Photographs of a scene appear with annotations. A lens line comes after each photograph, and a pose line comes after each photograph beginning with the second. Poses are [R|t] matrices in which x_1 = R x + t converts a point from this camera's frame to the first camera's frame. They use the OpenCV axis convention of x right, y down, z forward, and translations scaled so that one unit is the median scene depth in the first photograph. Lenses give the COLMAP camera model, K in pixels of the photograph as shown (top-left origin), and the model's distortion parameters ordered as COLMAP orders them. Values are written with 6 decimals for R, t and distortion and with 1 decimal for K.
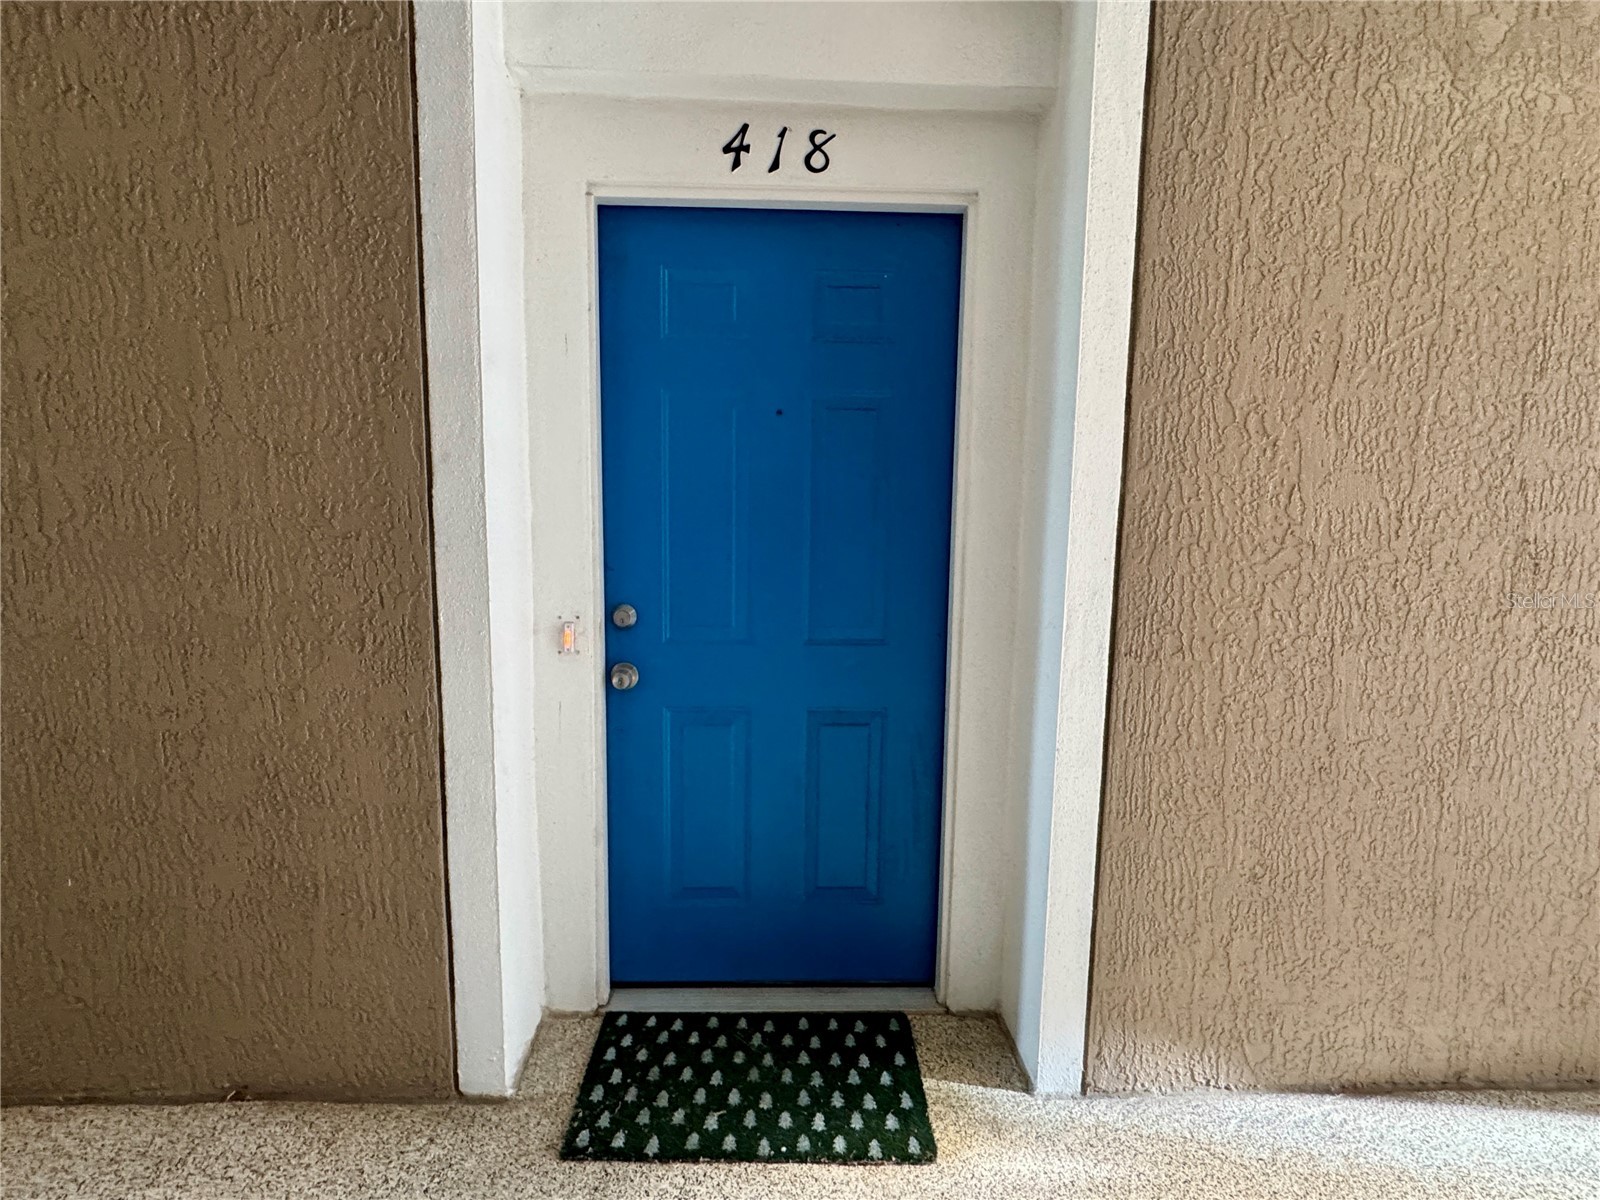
lens RADIAL K [[832.9, 0, 801.1], [0, 832.9, 602.7], [0, 0, 1]] dist [-0.001423, -0.000835]
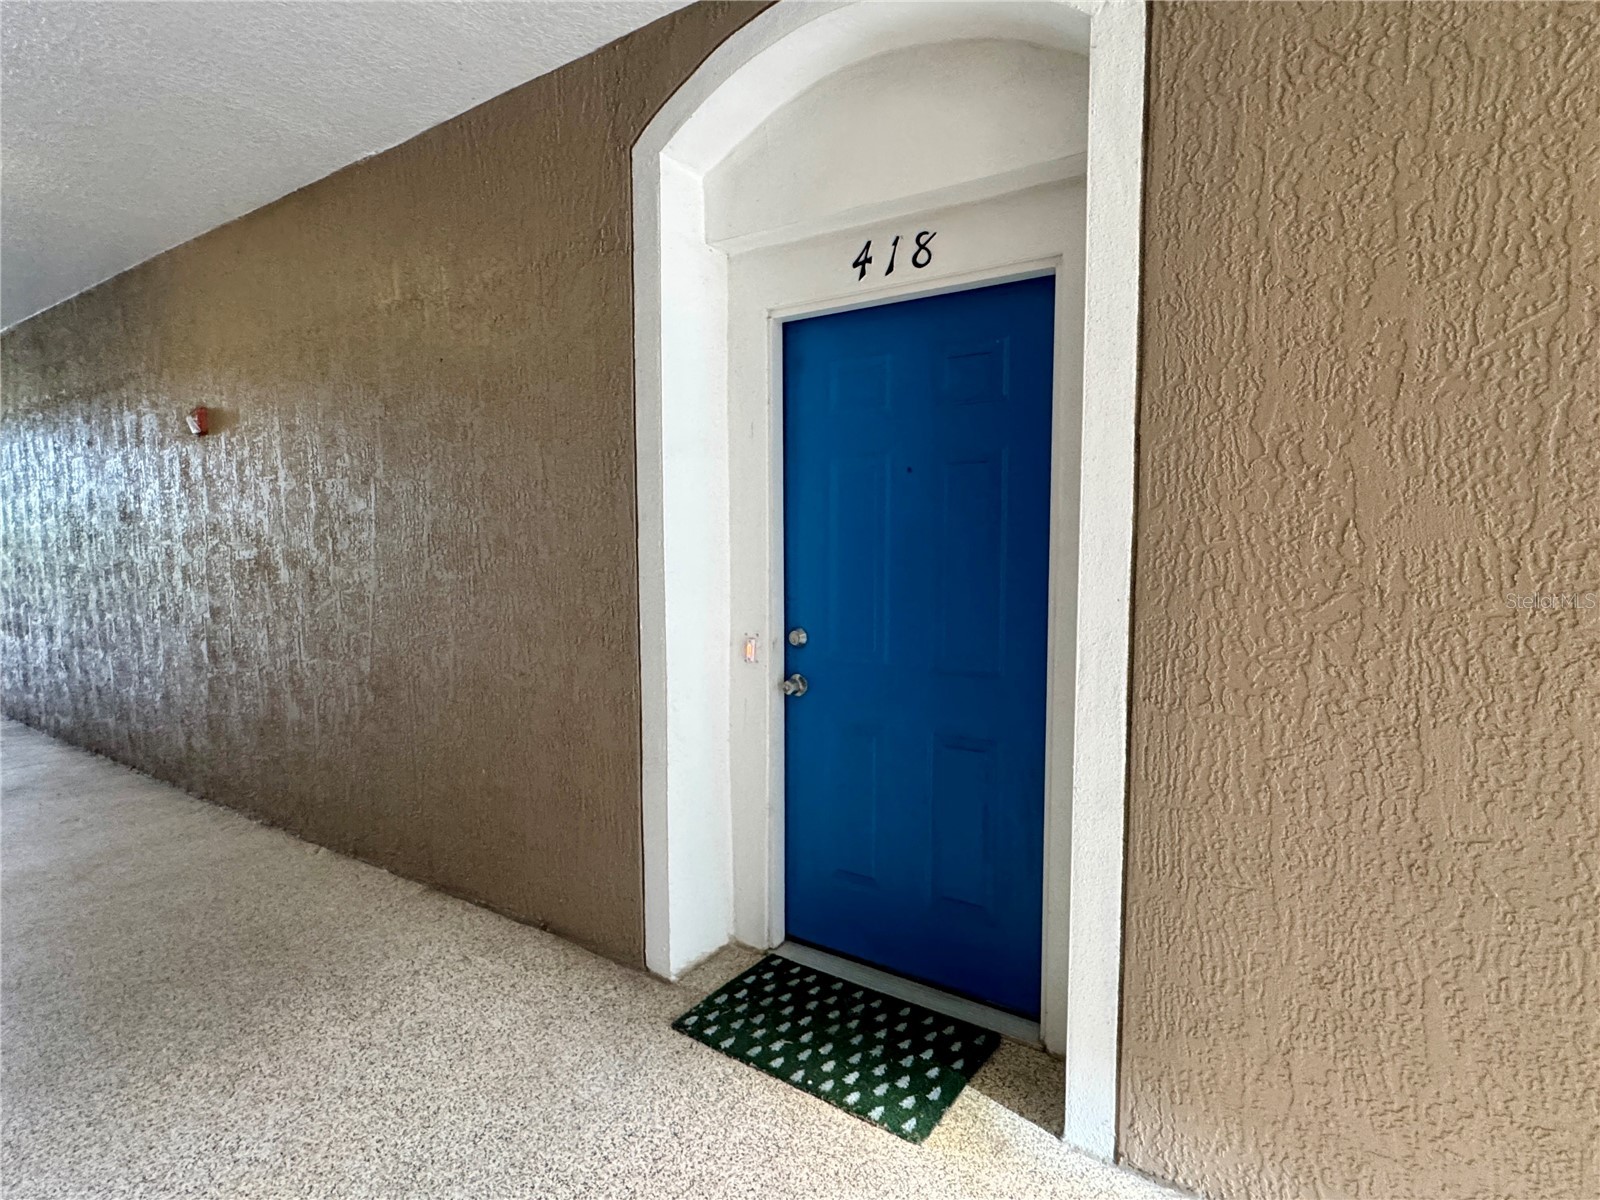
lens RADIAL K [[832.9, 0, 801.1], [0, 832.9, 602.7], [0, 0, 1]] dist [-0.001423, -0.000835]
pose [[0.809209, 0.031767, -0.586662, 0.628326], [-0.065311, 0.997212, -0.036090, 0.011307], [0.583880, 0.067520, 0.809028, -0.023197]]
